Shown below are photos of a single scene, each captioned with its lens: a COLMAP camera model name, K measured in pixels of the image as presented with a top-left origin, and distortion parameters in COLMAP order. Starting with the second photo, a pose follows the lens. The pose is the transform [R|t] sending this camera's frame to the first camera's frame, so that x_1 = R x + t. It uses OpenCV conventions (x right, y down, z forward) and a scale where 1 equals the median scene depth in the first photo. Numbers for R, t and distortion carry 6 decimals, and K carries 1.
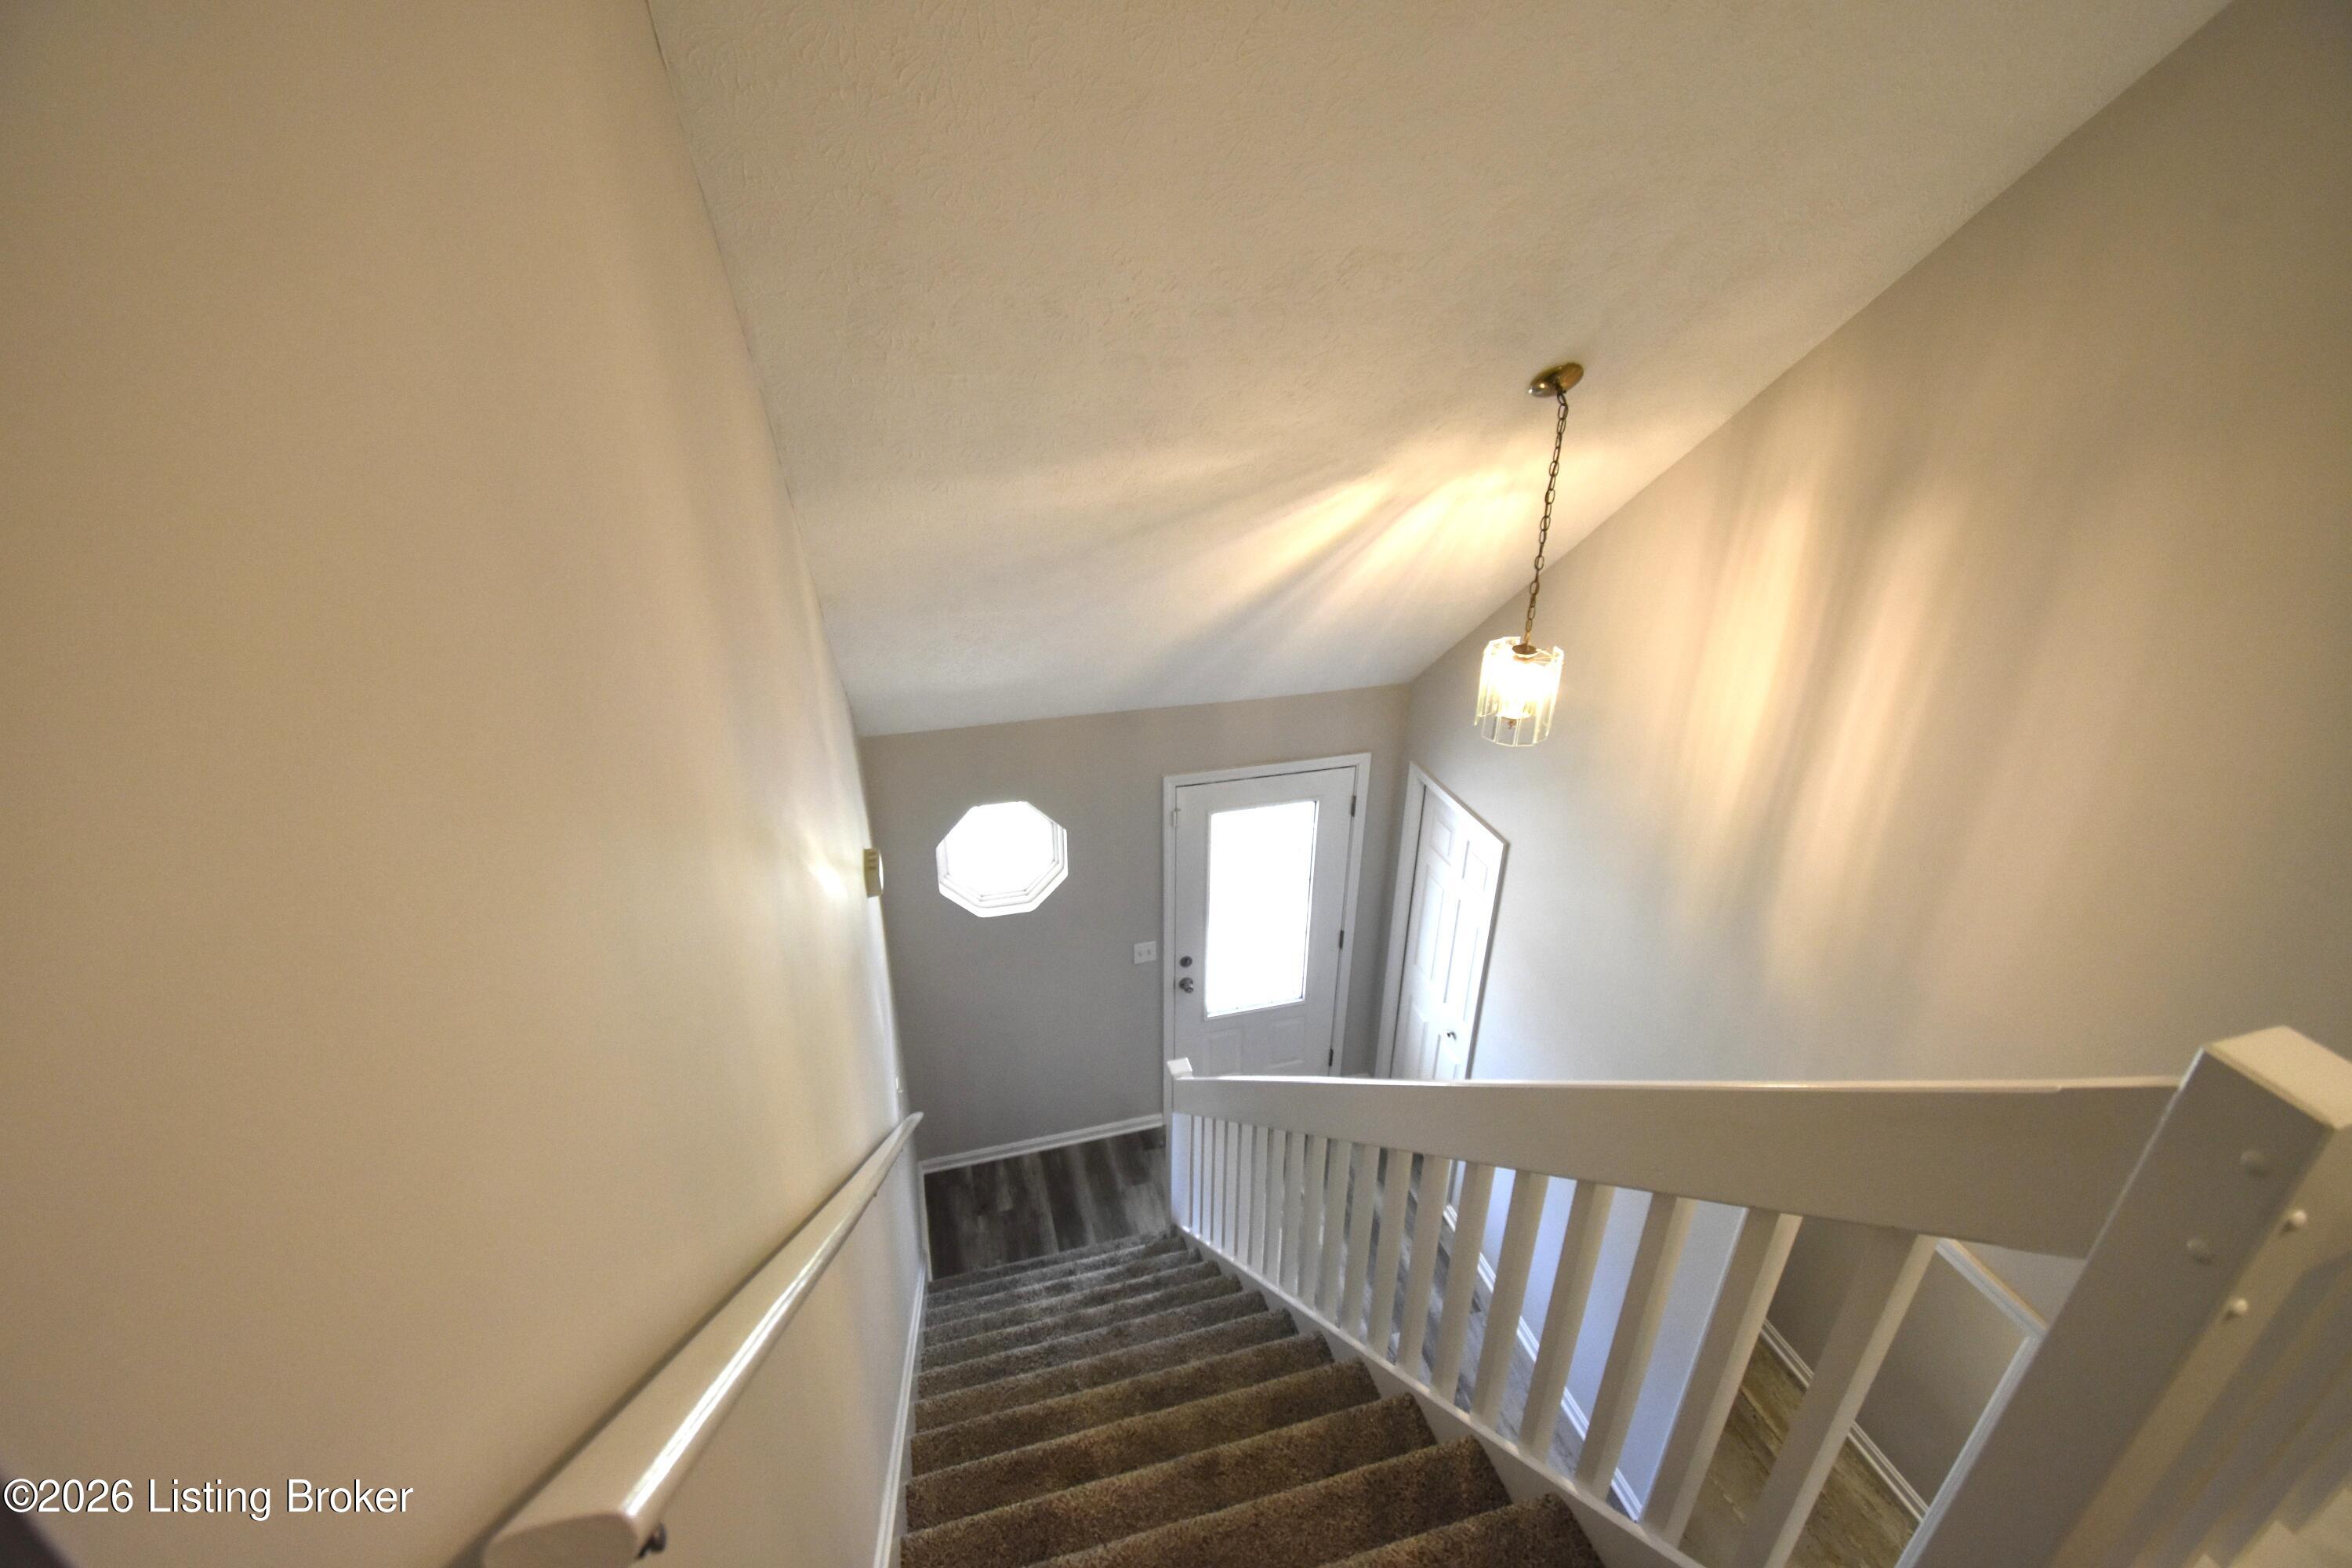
lens RADIAL K [[1040.2, 0, 1154.7], [0, 1040.2, 789.8], [0, 0, 1]] dist [0.007402, -0.020075]
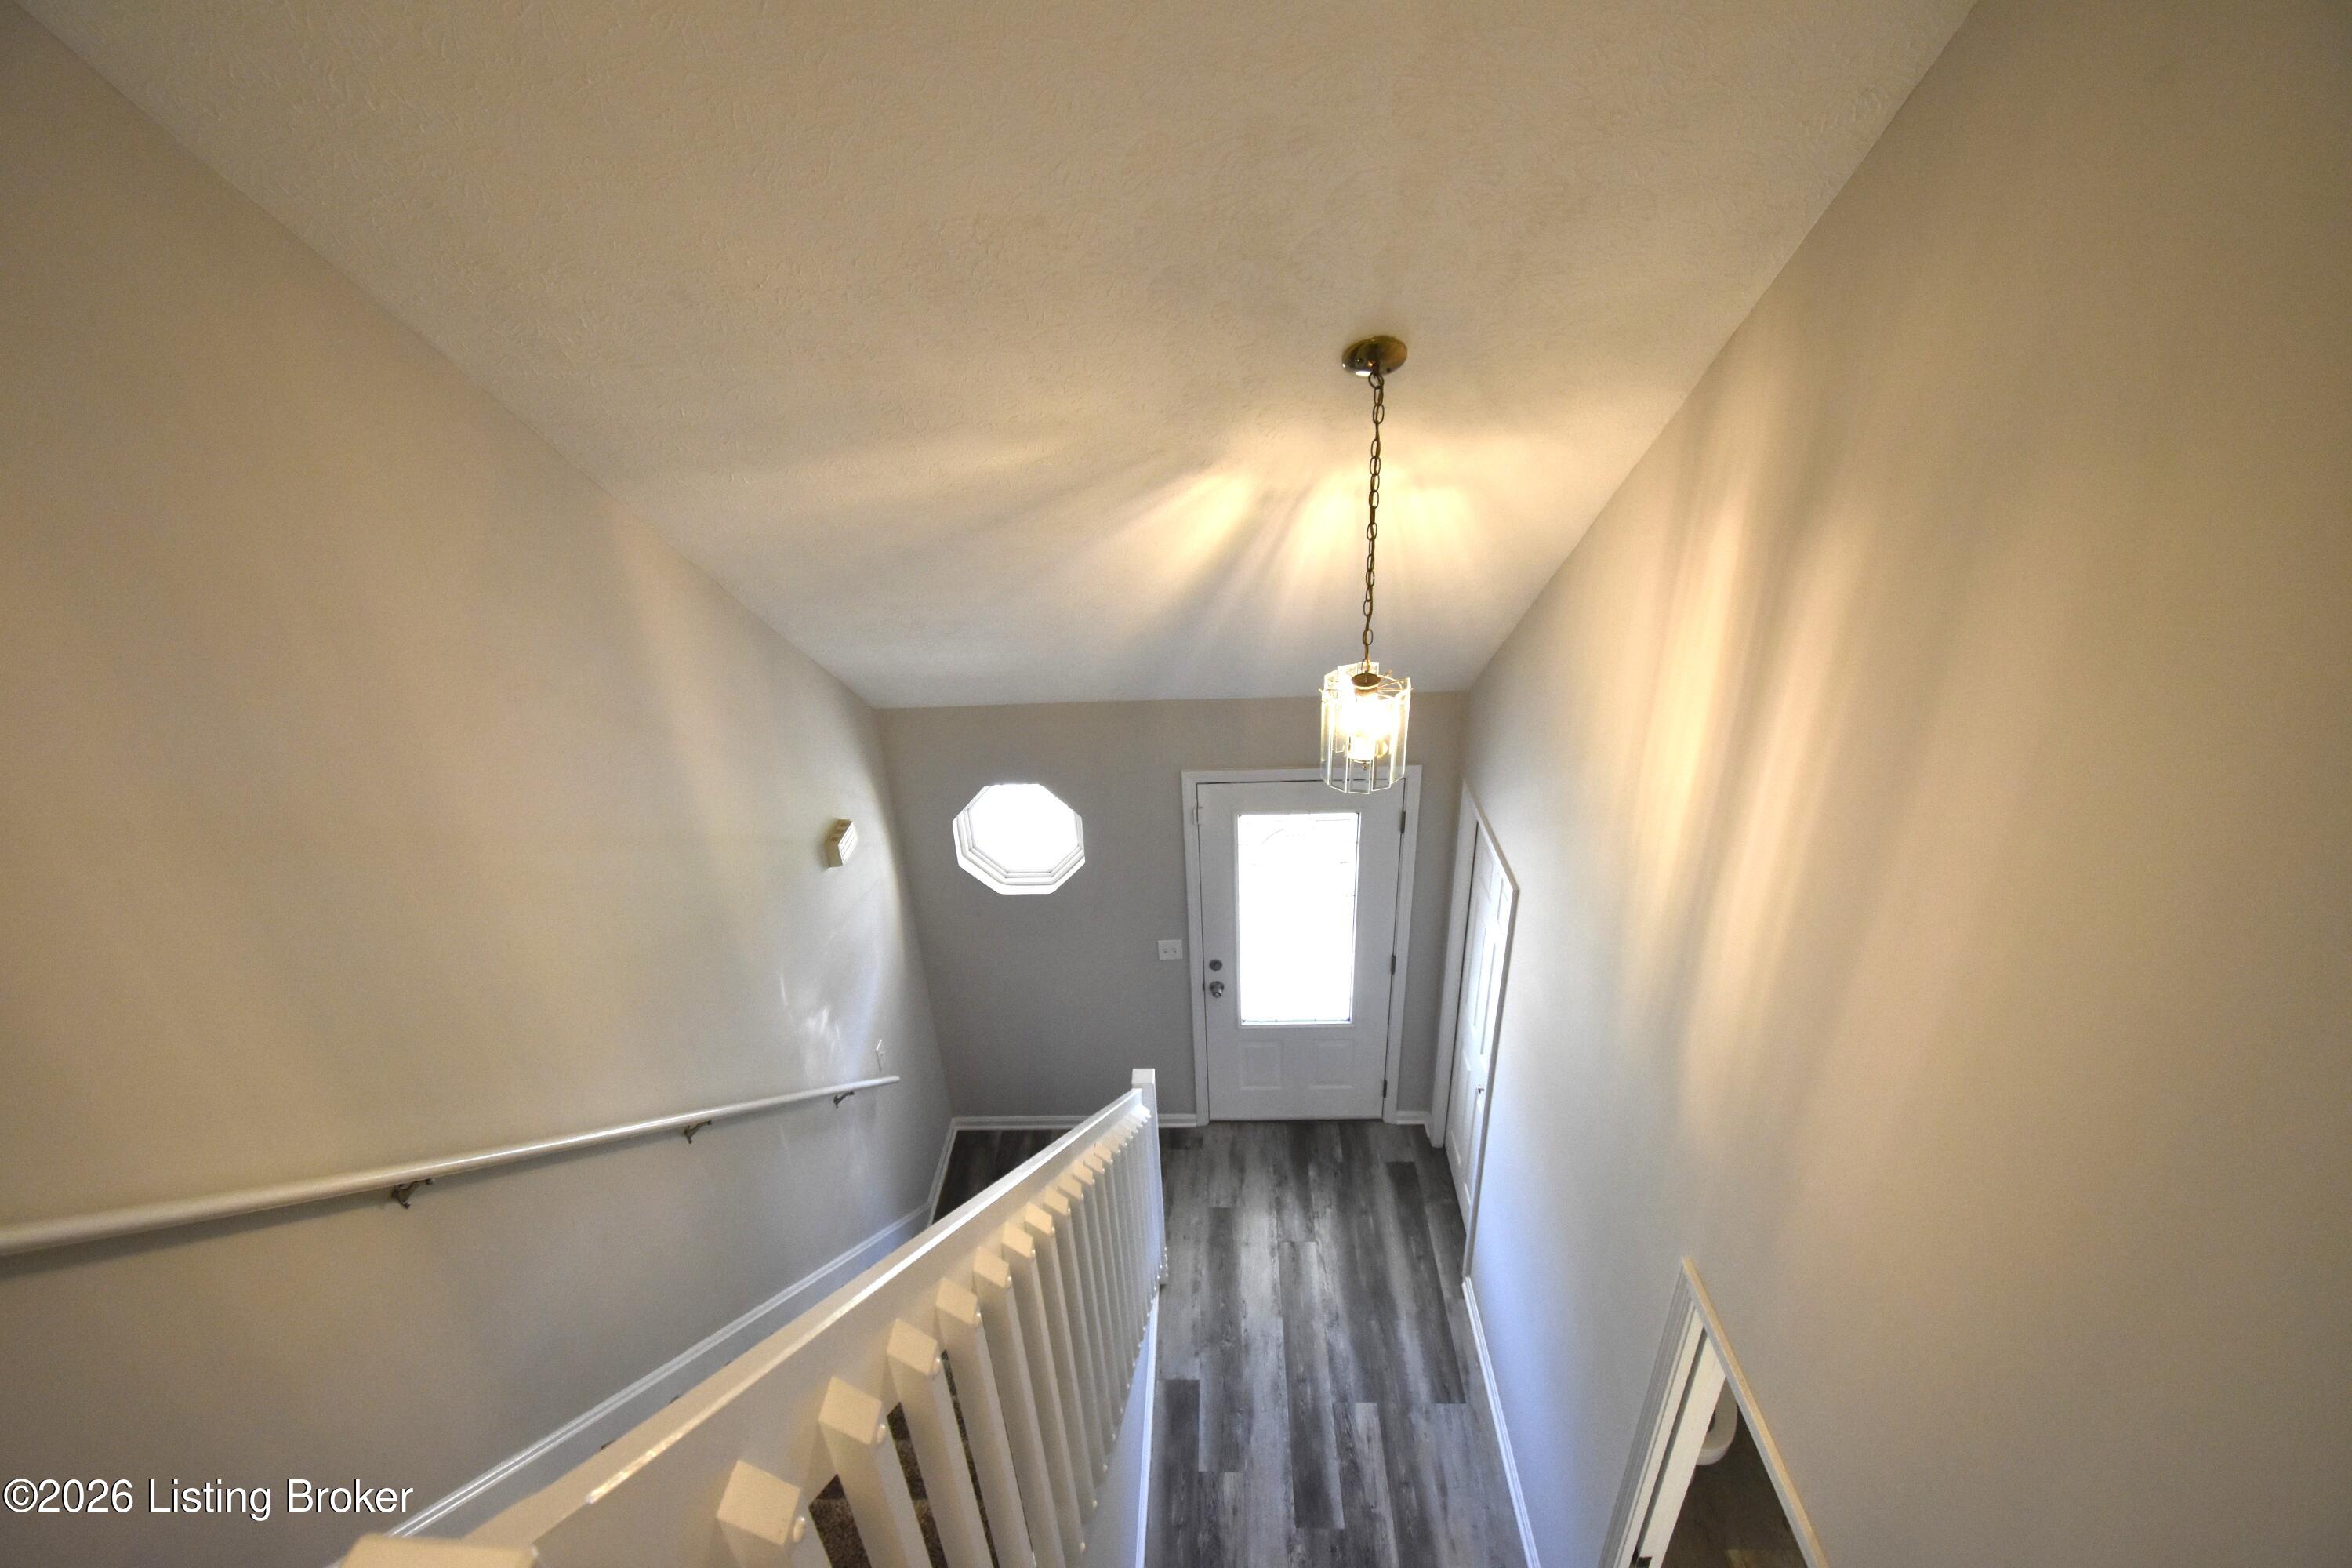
lens RADIAL K [[1040.2, 0, 1189.9], [0, 1040.2, 786.4], [0, 0, 1]] dist [0.007402, -0.020075]
pose [[0.953327, 0.096531, -0.286095, 0.286899], [-0.084701, 0.994971, 0.053472, -0.050292], [0.289817, -0.026743, 0.956708, 0.093944]]
